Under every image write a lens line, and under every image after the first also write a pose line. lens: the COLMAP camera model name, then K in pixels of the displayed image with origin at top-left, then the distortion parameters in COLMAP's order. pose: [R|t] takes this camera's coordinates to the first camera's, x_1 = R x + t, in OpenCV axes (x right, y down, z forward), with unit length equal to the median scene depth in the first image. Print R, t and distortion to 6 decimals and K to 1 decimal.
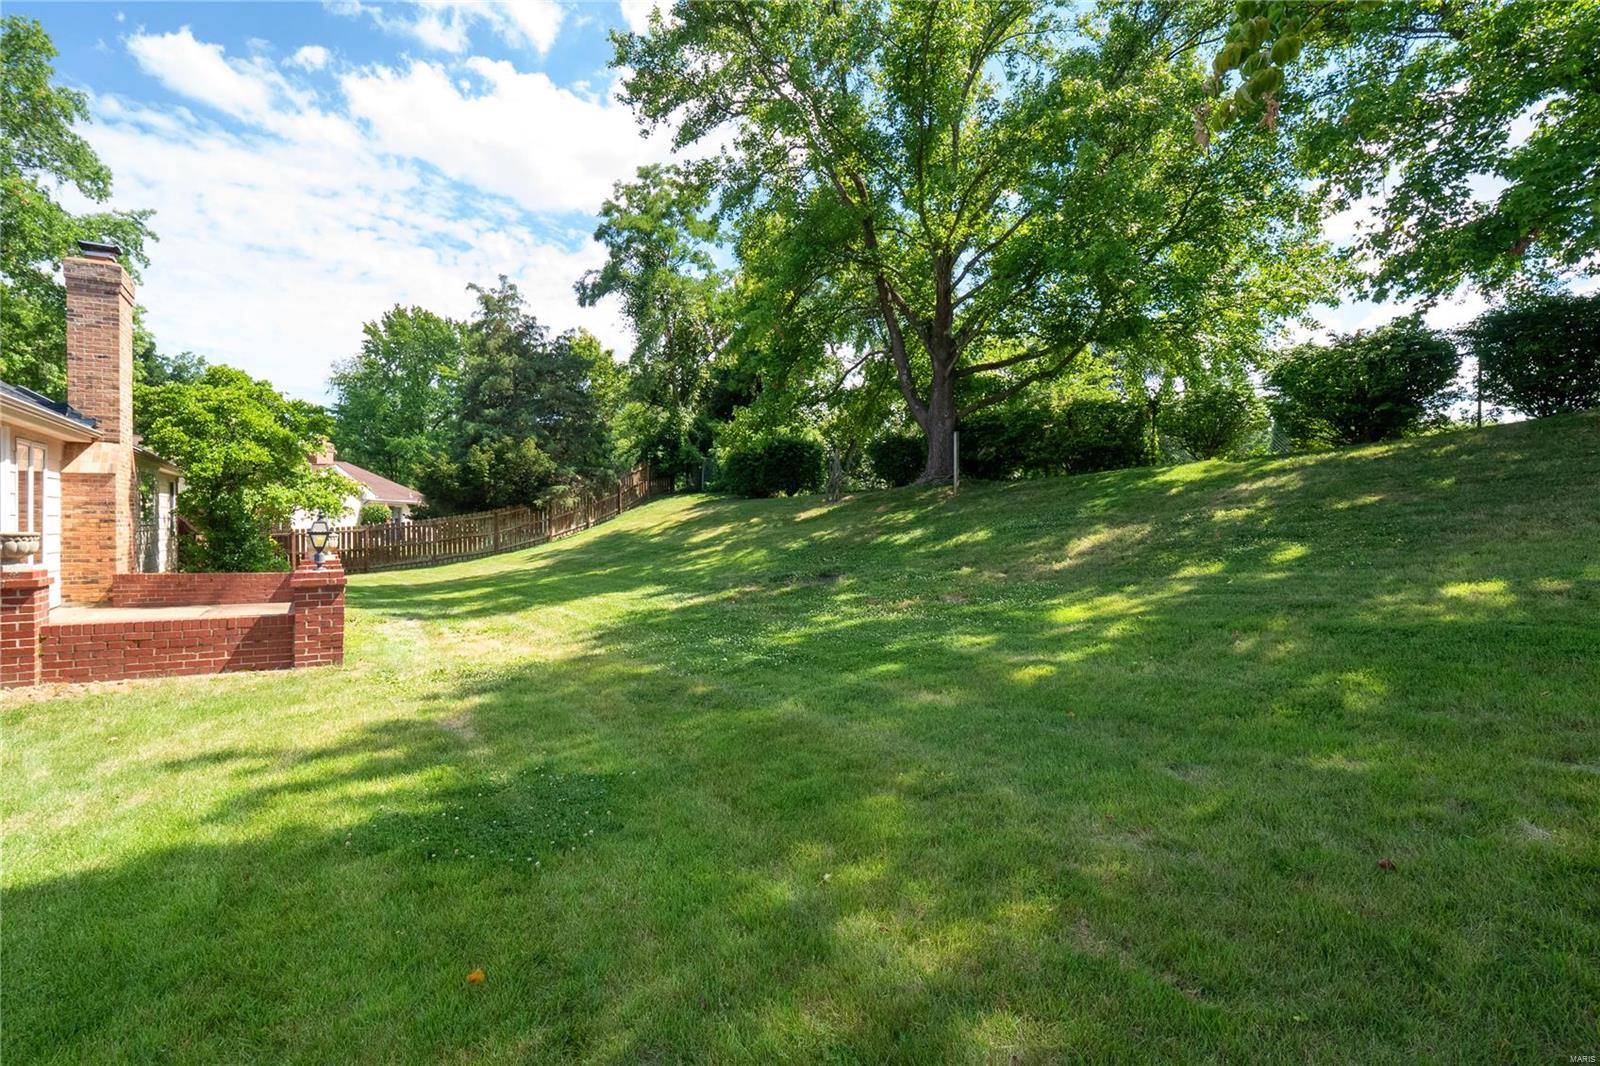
lens RADIAL K [[753.0, 0, 795.4], [0, 753.0, 529.9], [0, 0, 1]] dist [-0.004666, -0.001740]
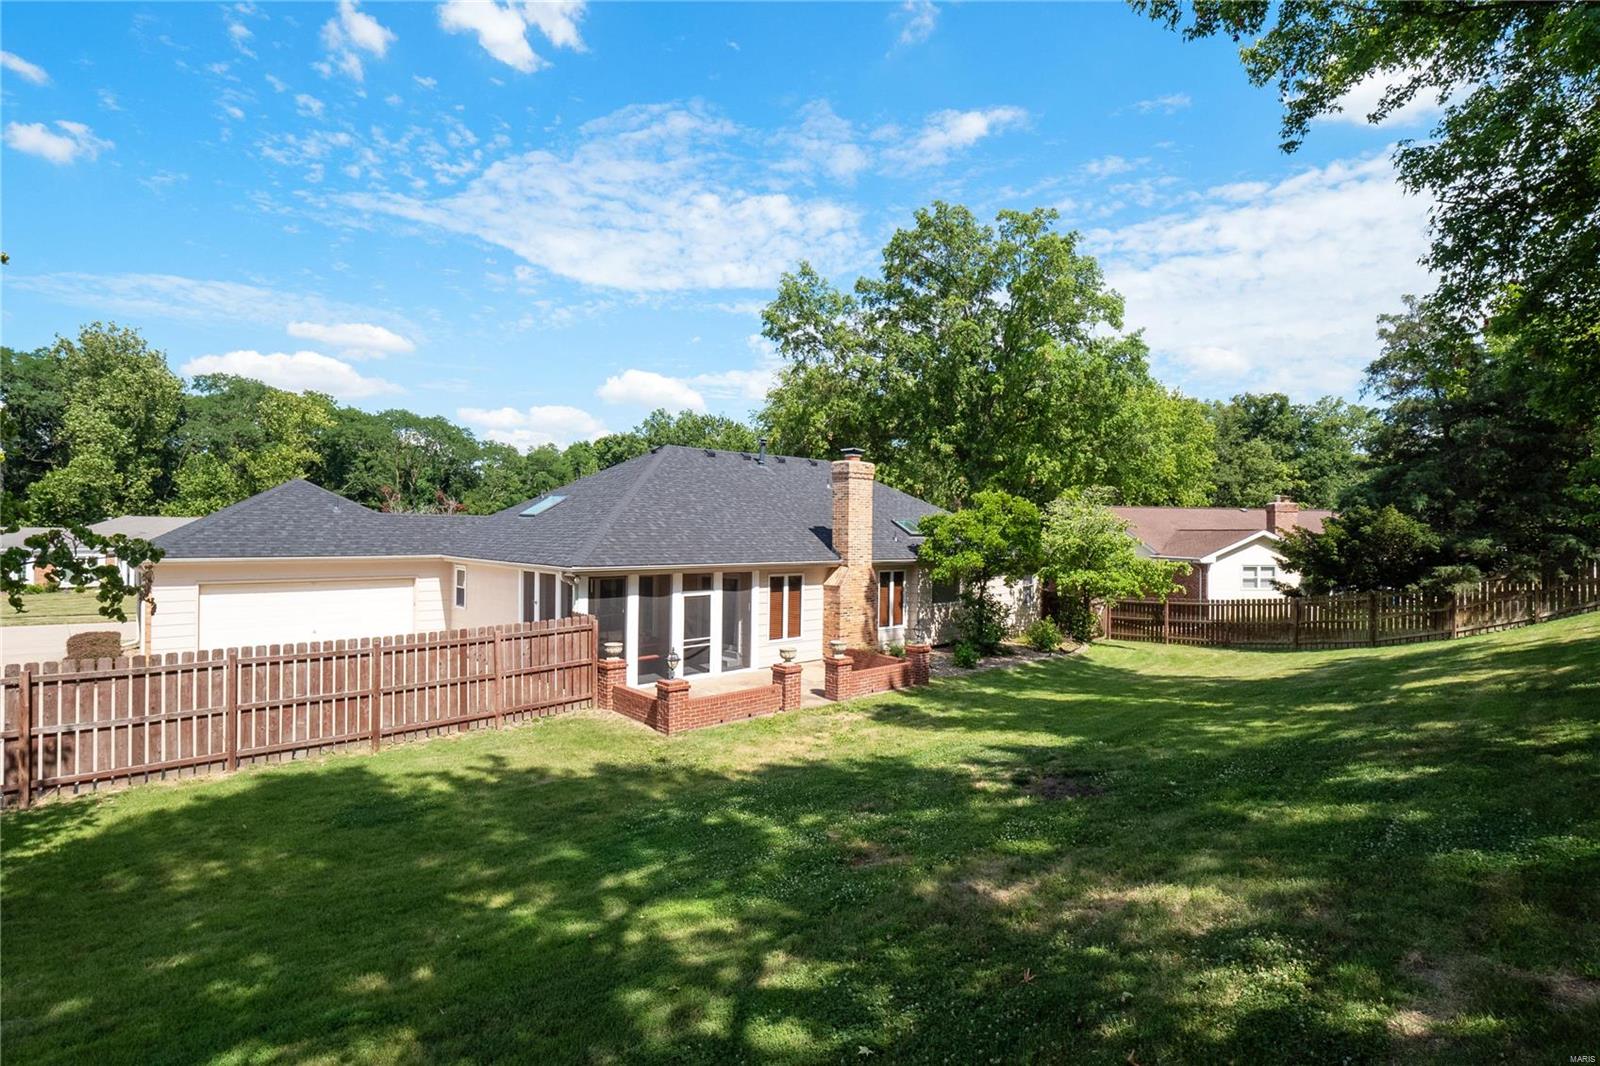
lens RADIAL K [[753.0, 0, 788.6], [0, 753.0, 528.4], [0, 0, 1]] dist [-0.004666, -0.001740]
pose [[0.186318, -0.007663, -0.982460, 0.543181], [-0.024807, 0.999614, -0.012501, -0.132512], [0.982176, 0.026701, 0.186056, 0.414903]]
